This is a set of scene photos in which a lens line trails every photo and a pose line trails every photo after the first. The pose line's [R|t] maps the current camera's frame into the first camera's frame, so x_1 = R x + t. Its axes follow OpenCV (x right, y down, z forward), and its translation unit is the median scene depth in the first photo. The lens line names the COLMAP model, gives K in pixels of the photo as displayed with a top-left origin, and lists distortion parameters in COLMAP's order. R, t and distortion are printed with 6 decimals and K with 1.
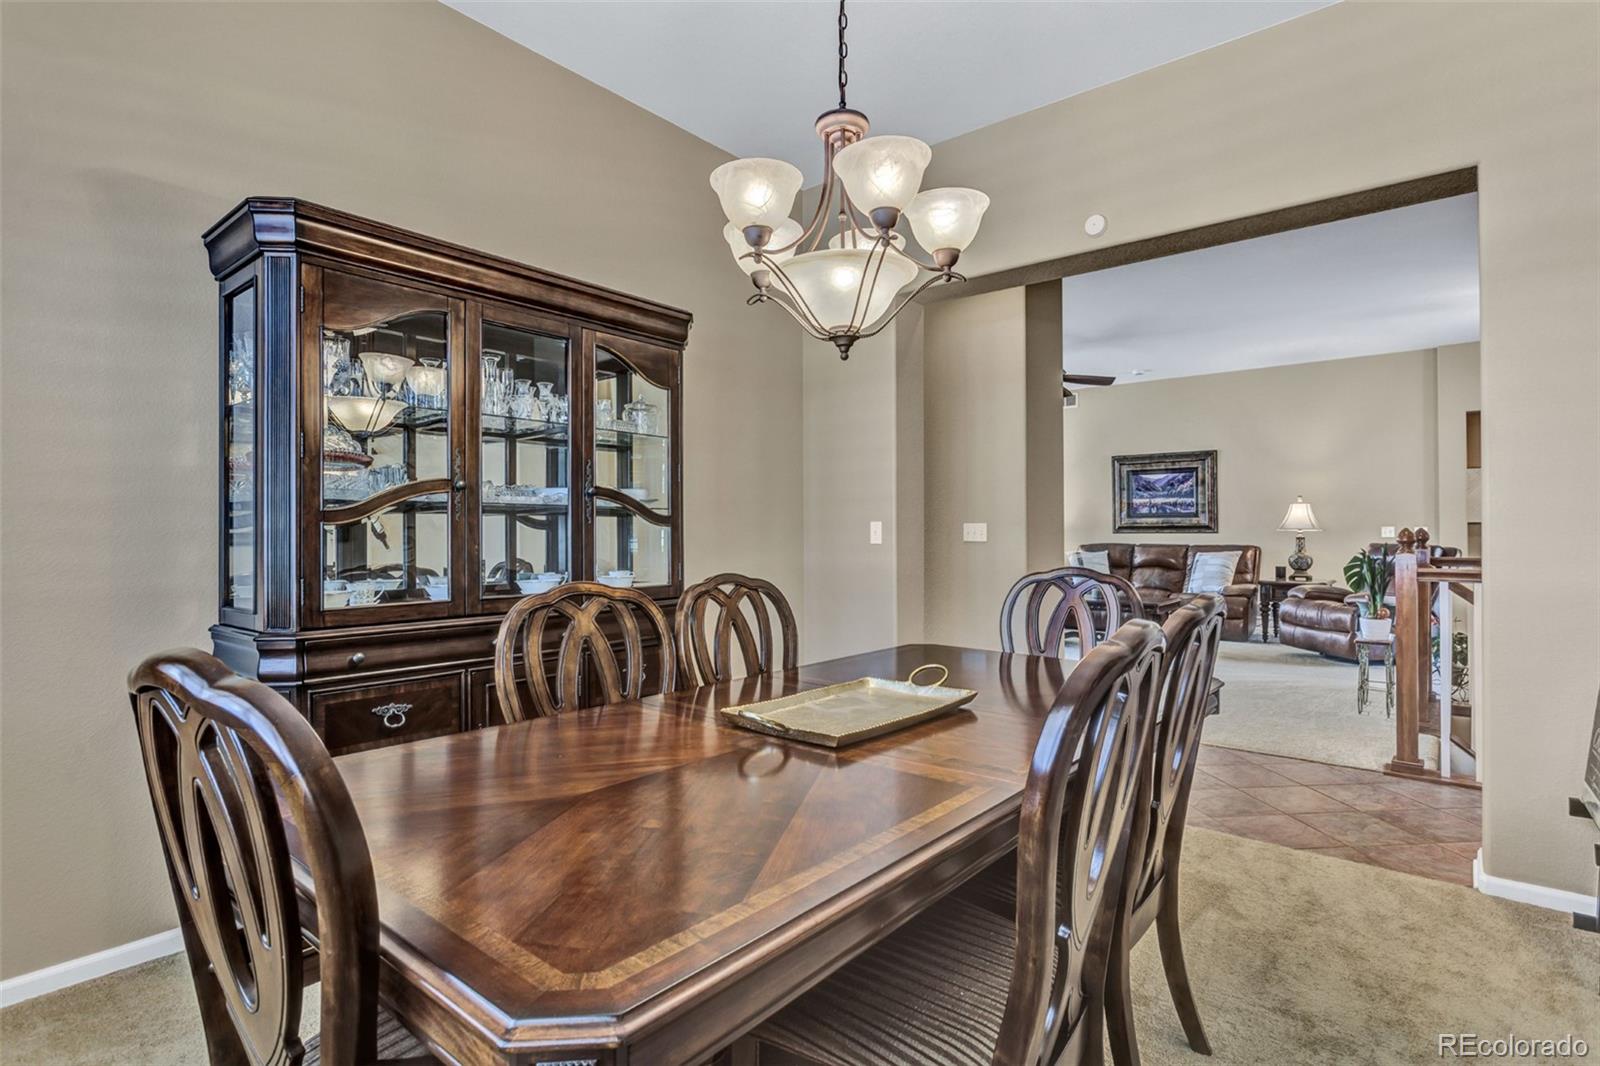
lens RADIAL K [[794.8, 0, 802.0], [0, 794.8, 528.8], [0, 0, 1]] dist [-0.005667, 0.000647]
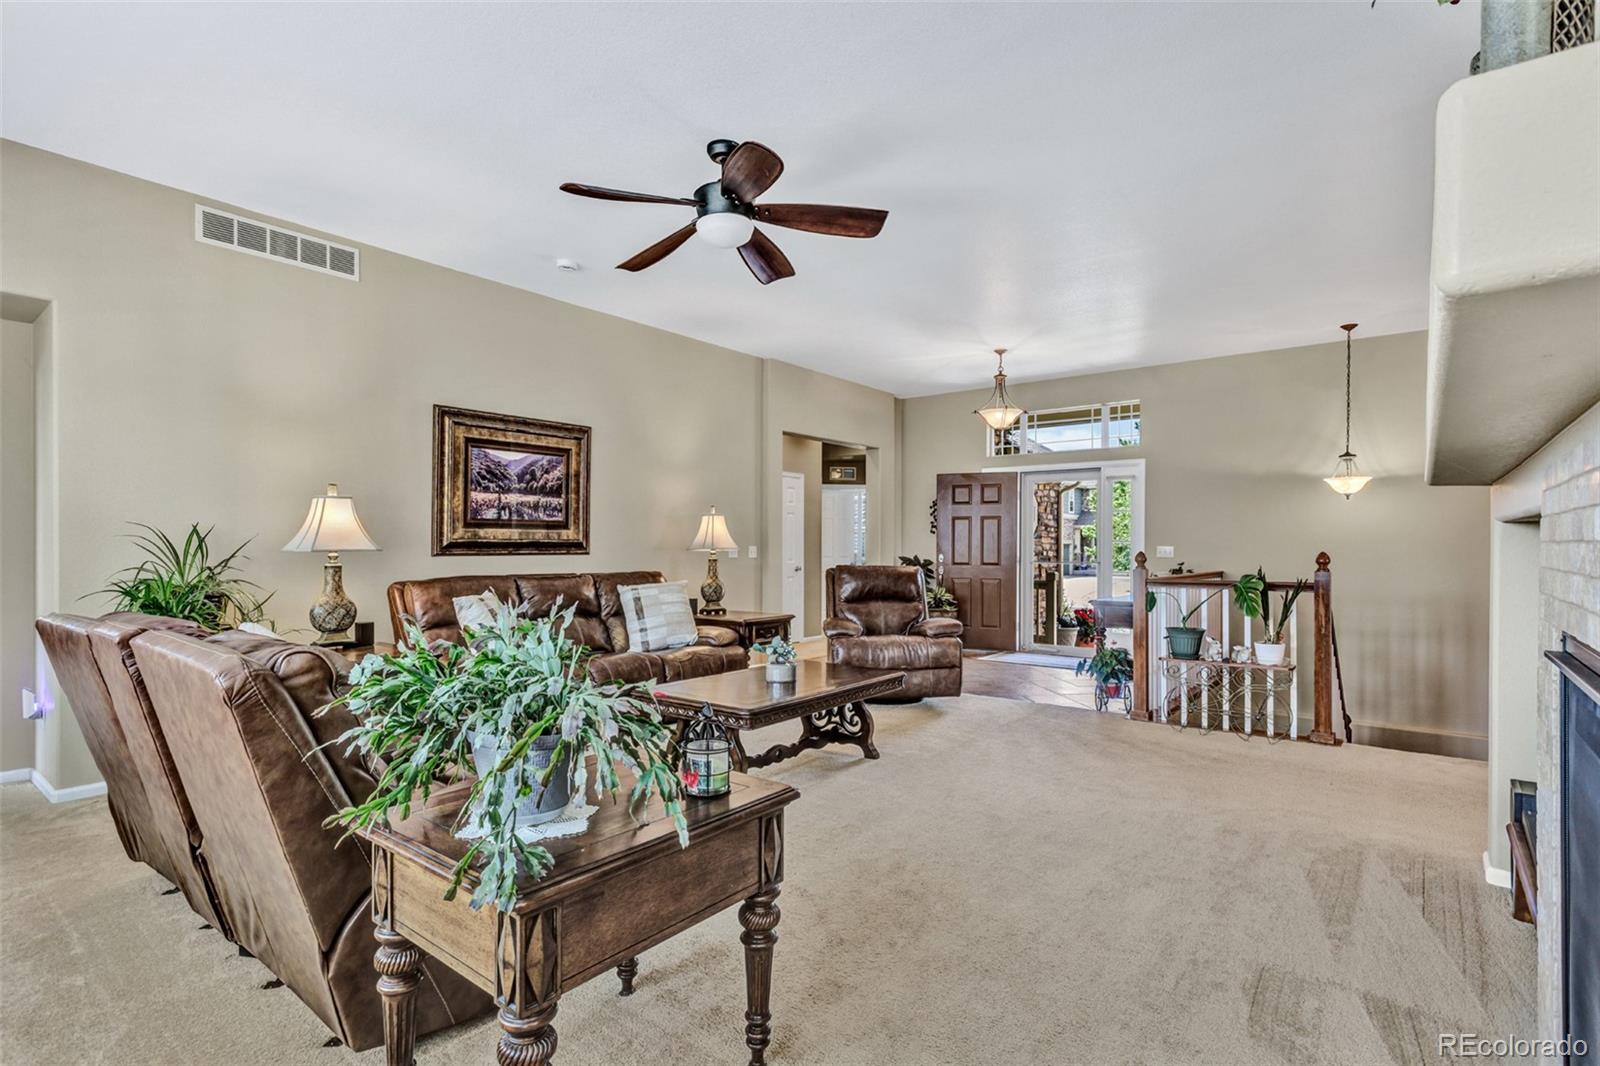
lens RADIAL K [[790.1, 0, 800.9], [0, 790.1, 539.6], [0, 0, 1]] dist [0.006417, 0.000661]
pose [[-0.039304, 0.011063, 0.999166, -0.127482], [-0.002789, 0.999934, -0.011181, -0.000278], [-0.999223, -0.003226, -0.039271, 0.822138]]
